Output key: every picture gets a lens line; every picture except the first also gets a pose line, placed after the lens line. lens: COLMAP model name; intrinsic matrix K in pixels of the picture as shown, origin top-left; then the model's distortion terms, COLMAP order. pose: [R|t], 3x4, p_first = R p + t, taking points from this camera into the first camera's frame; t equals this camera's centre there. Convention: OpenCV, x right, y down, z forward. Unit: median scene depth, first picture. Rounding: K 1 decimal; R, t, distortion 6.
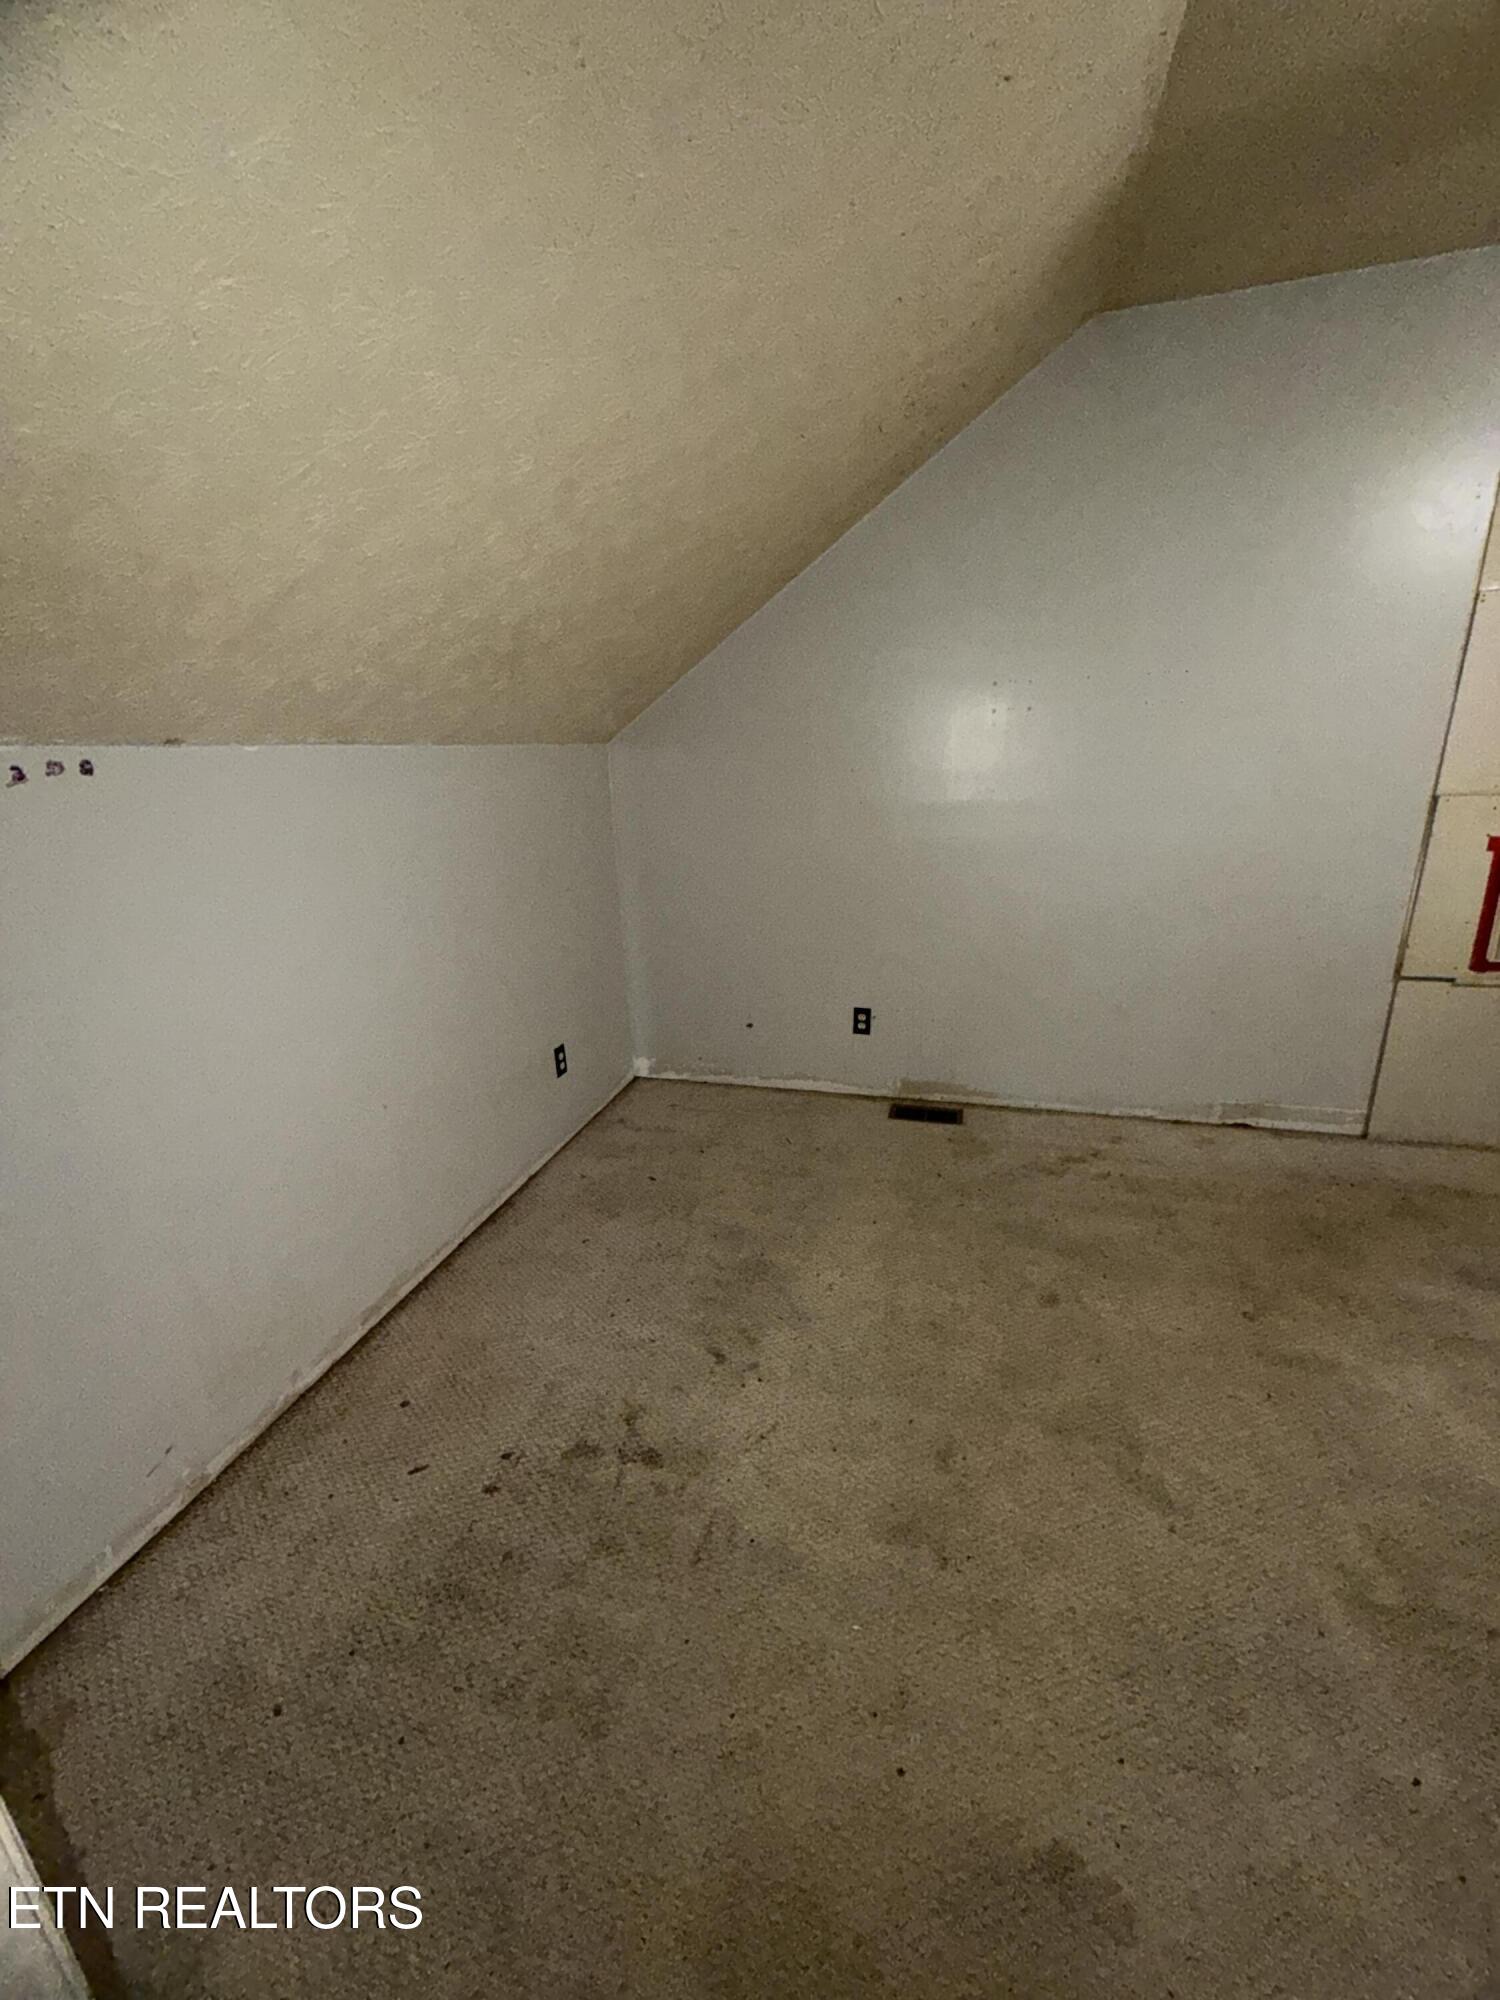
lens RADIAL K [[800.1, 0, 749.8], [0, 800.1, 987.7], [0, 0, 1]] dist [0.015375, -0.004163]
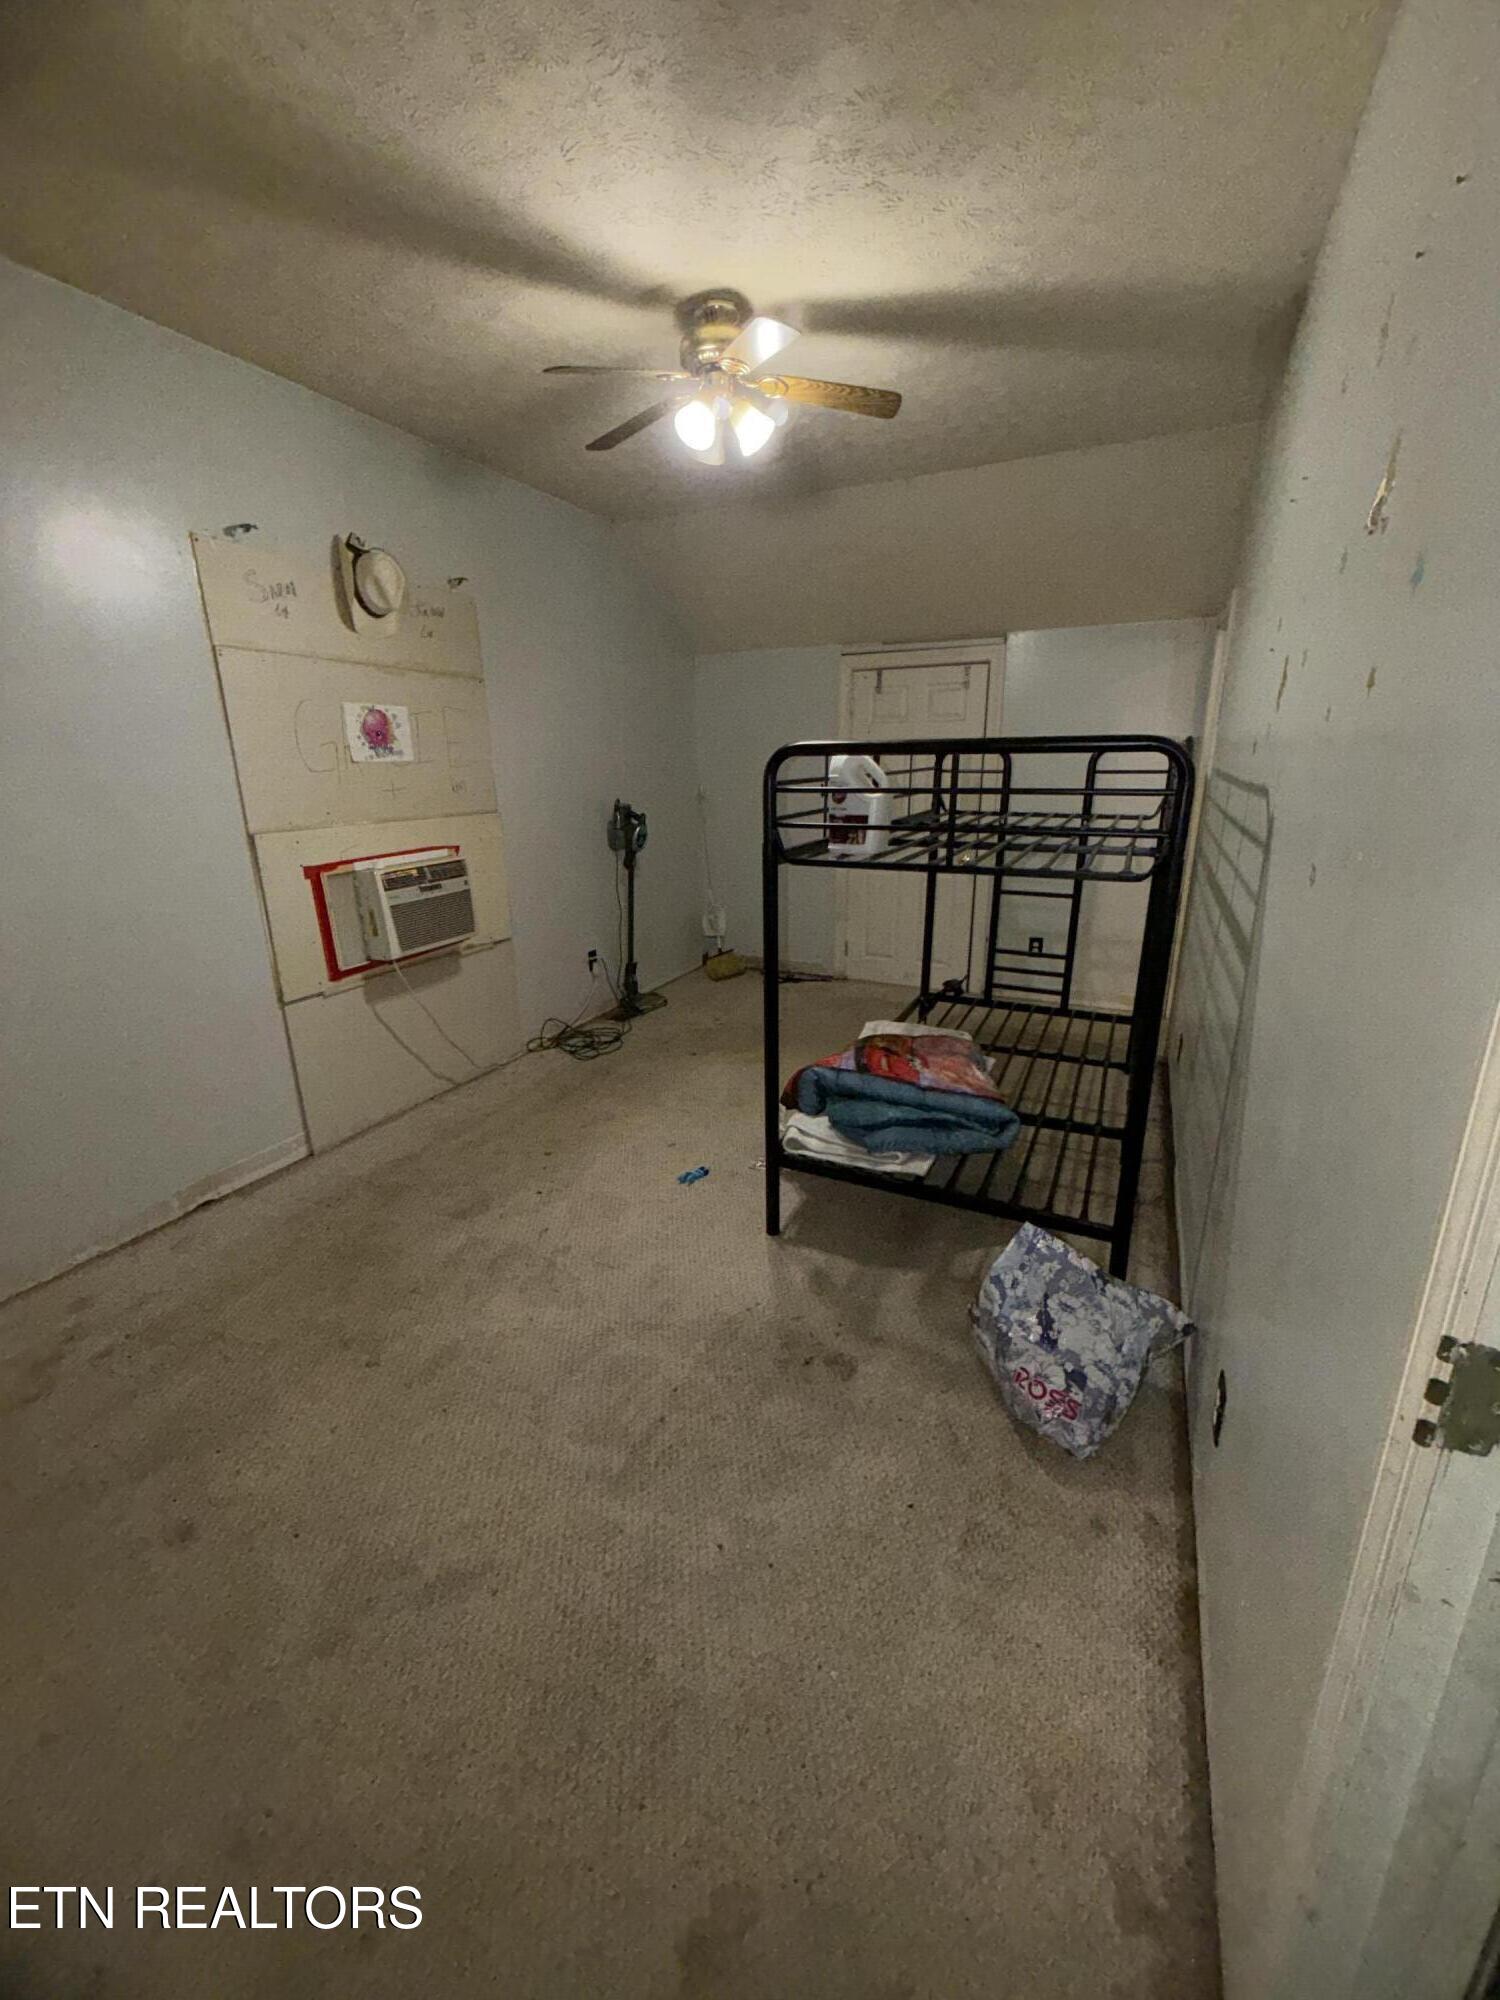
lens RADIAL K [[800.1, 0, 749.8], [0, 800.1, 987.7], [0, 0, 1]] dist [0.015375, -0.004163]
pose [[0.175275, -0.238622, 0.955164, -0.086025], [0.289784, 0.939708, 0.181585, -0.045186], [-0.940906, 0.244964, 0.233856, 0.166291]]
